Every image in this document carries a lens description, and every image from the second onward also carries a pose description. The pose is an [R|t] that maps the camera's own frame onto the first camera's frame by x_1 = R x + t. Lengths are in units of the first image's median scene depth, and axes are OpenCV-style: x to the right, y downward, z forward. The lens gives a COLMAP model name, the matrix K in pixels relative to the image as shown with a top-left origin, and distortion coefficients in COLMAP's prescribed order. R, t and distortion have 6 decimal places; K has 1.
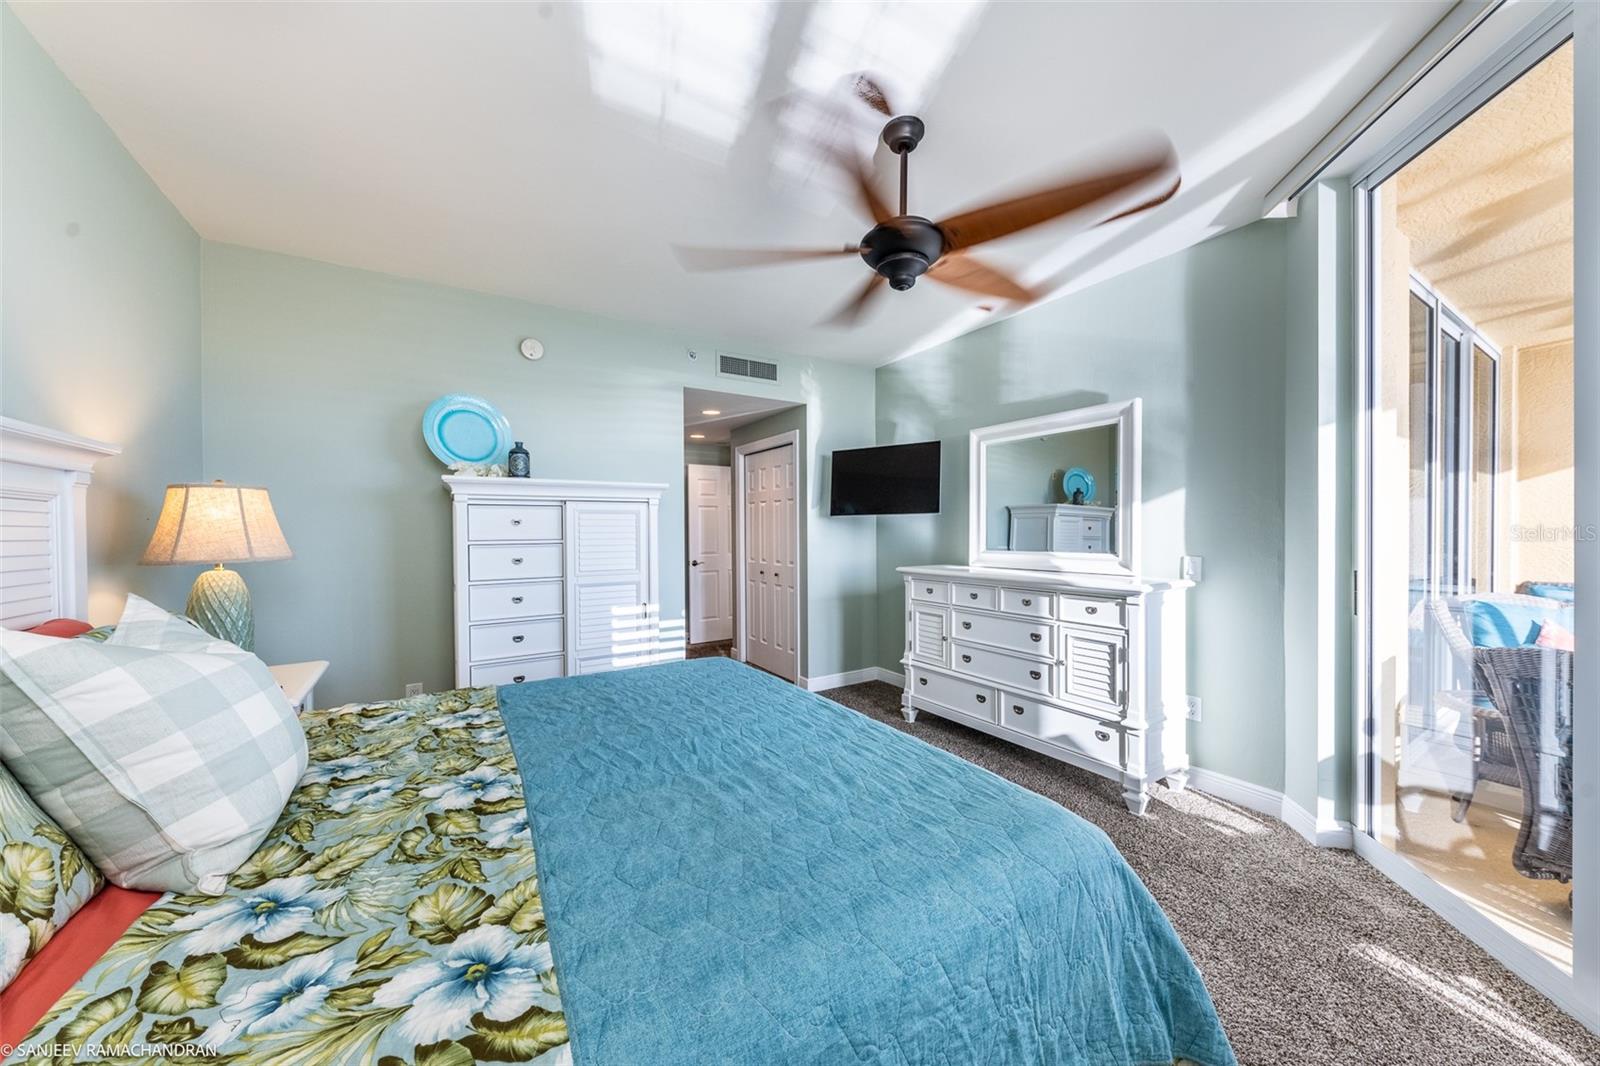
lens RADIAL K [[556.1, 0, 808.5], [0, 556.1, 545.7], [0, 0, 1]] dist [0.000159, -0.007369]
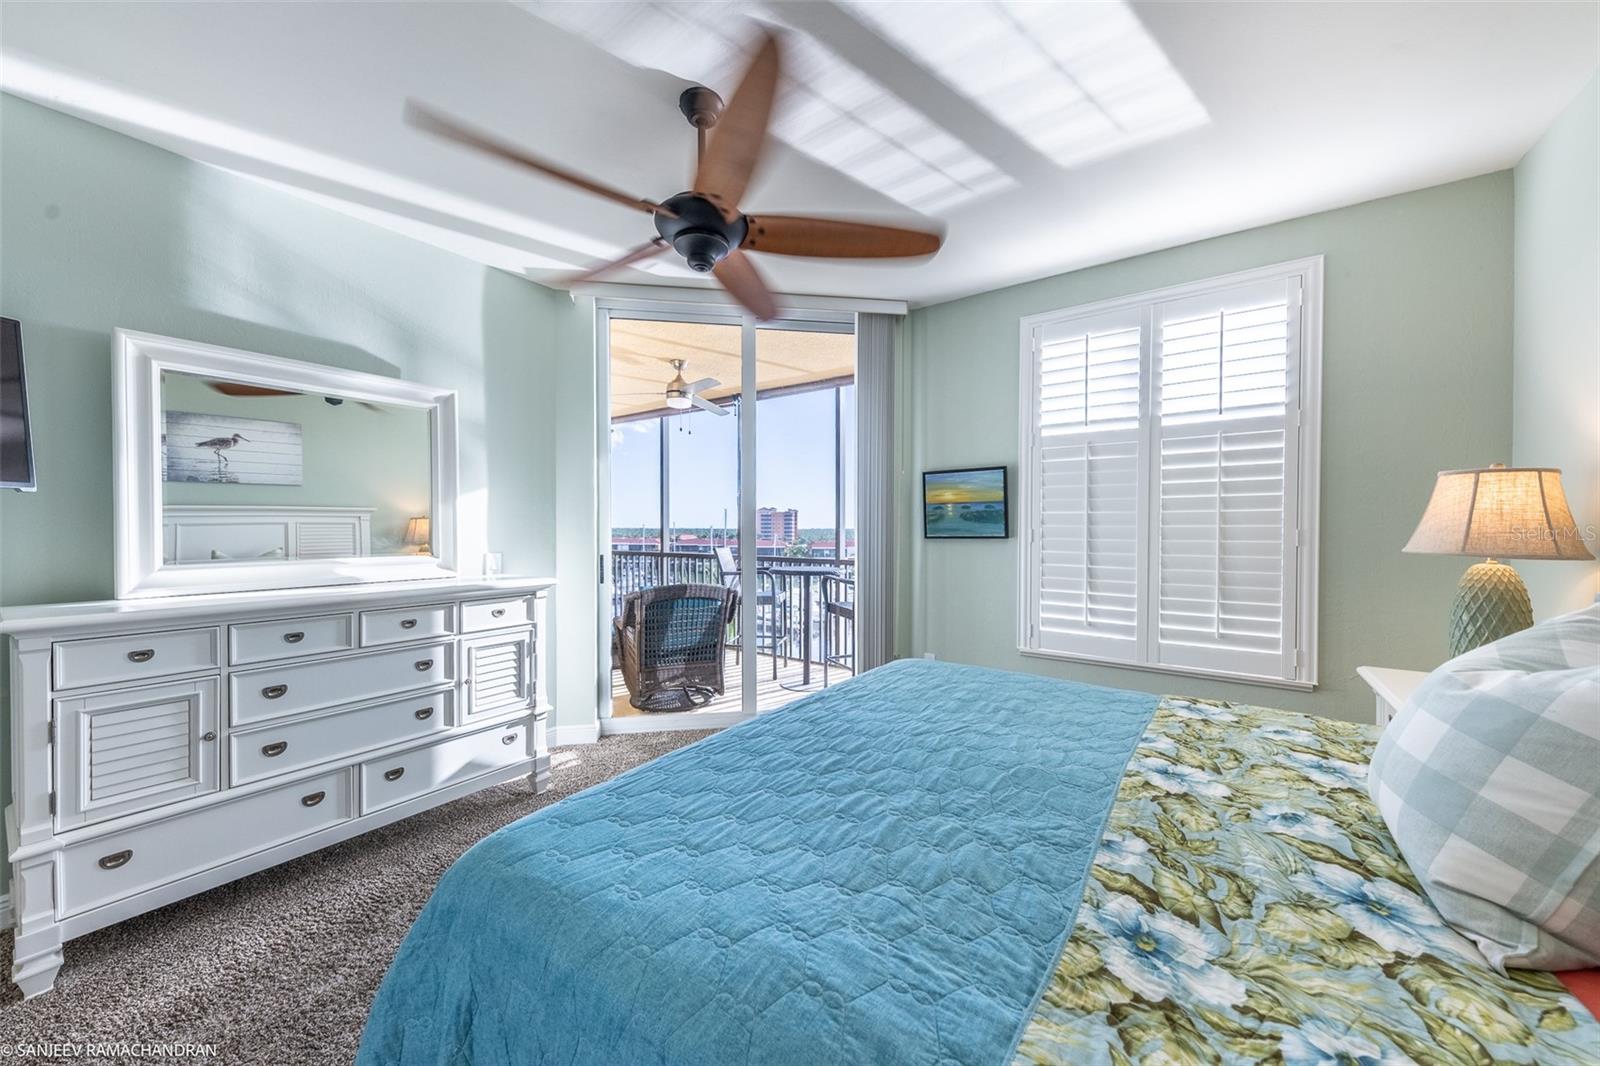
lens RADIAL K [[556.1, 0, 808.5], [0, 556.1, 545.7], [0, 0, 1]] dist [0.000159, -0.007369]
pose [[-0.403185, -0.020025, 0.914899, -0.581756], [0.022489, 0.999242, 0.031782, -0.016974], [-0.914842, 0.033389, -0.402429, 0.916770]]
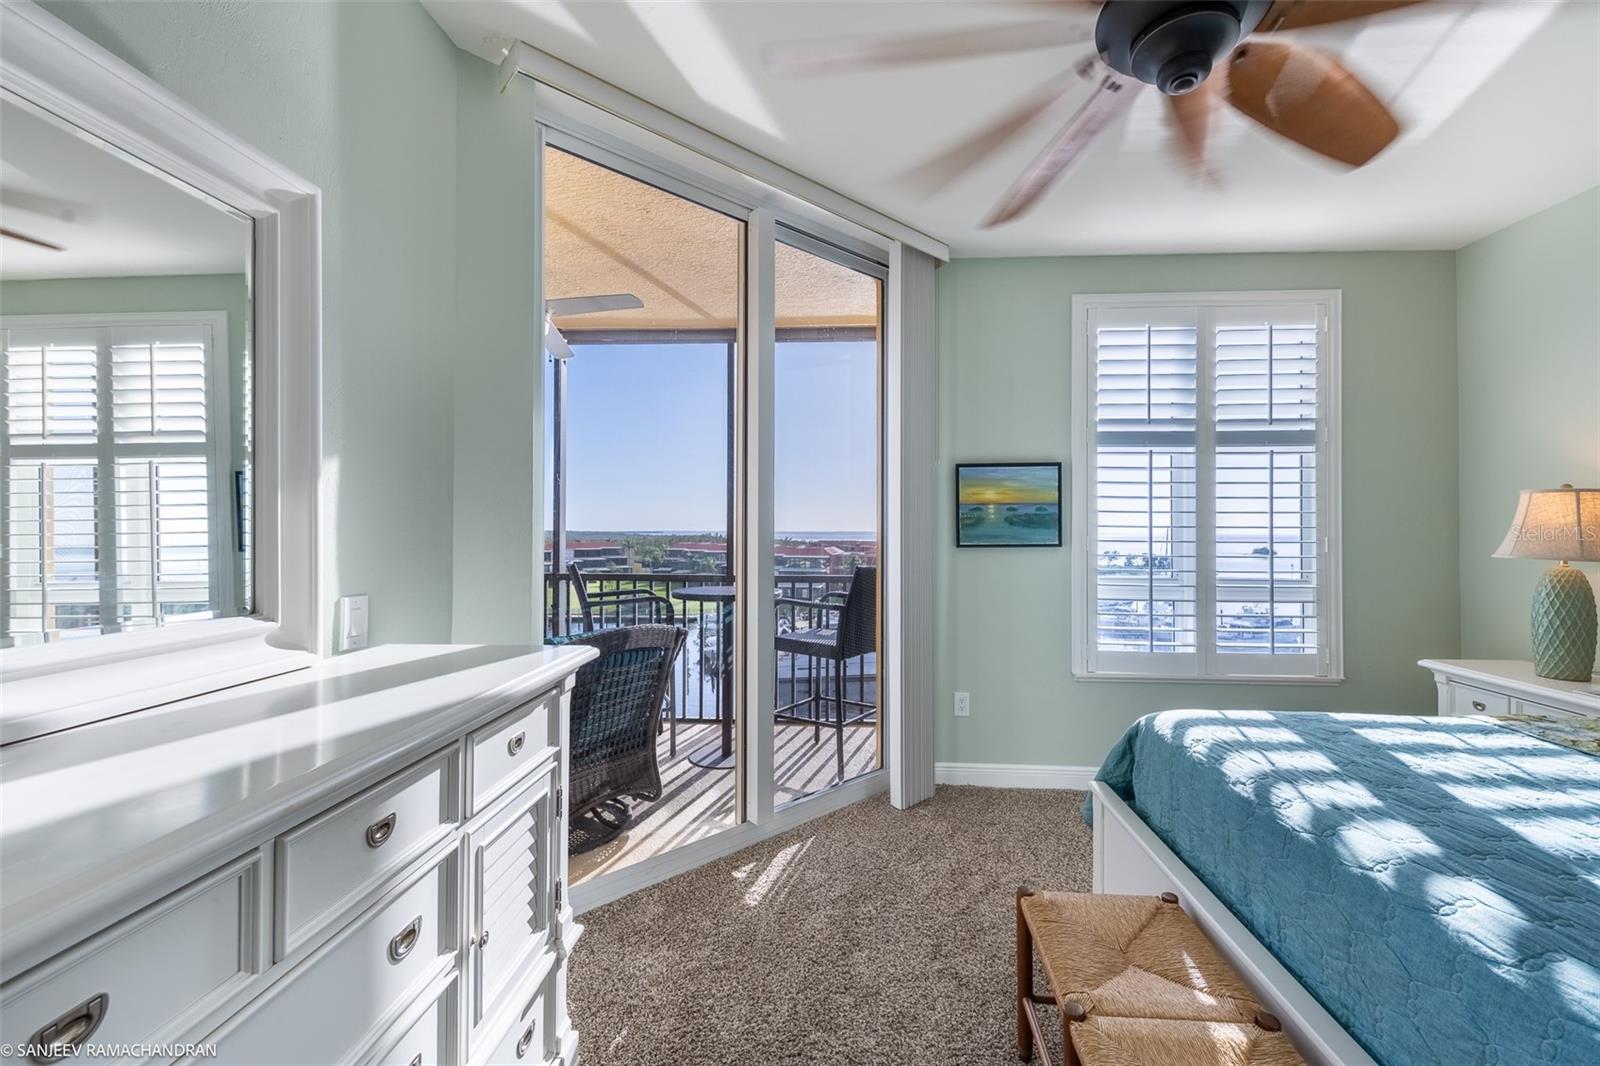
lens RADIAL K [[632.3, 0, 800.0], [0, 632.3, 533.0], [0, 0, 1]] dist [-0.002028, -0.000146]
pose [[-0.827988, 0.003069, 0.560738, 0.092183], [0.015810, 0.999715, 0.017873, -0.038871], [-0.560523, 0.023663, -0.827800, 1.284909]]
